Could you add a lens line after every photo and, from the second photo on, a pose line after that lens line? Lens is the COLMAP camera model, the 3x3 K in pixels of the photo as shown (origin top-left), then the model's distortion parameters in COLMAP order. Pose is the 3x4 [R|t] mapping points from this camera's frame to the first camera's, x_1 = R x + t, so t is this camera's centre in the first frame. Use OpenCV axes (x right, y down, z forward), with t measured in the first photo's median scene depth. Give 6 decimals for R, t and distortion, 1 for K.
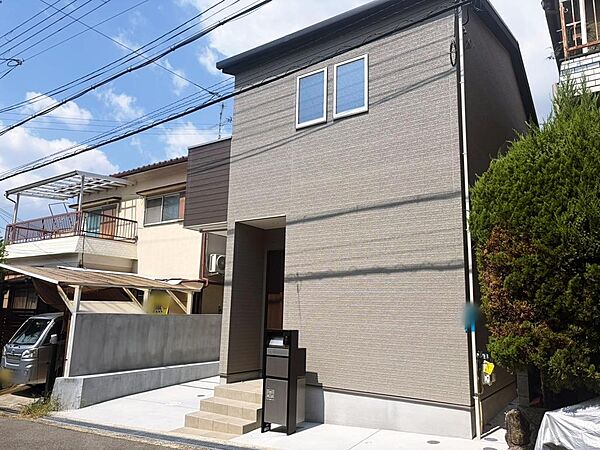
lens RADIAL K [[458.4, 0, 298.1], [0, 458.4, 228.7], [0, 0, 1]] dist [0.080836, -0.079182]
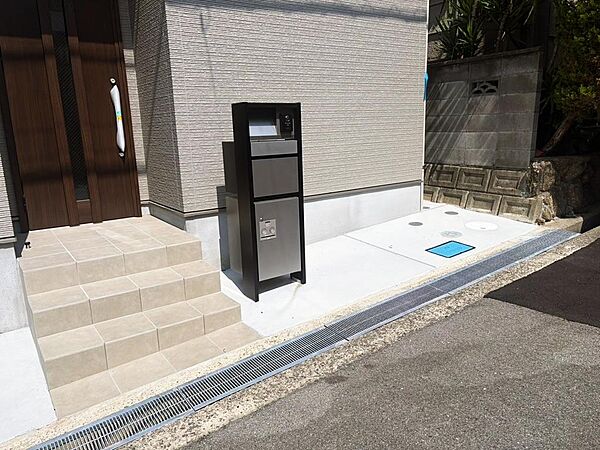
lens RADIAL K [[458.4, 0, 298.1], [0, 458.4, 228.7], [0, 0, 1]] dist [0.080836, -0.079182]
pose [[0.334372, -0.236075, 0.912395, -0.405530], [-0.122081, 0.949112, 0.290315, 0.159437], [-0.934501, -0.208459, 0.288536, 0.640625]]
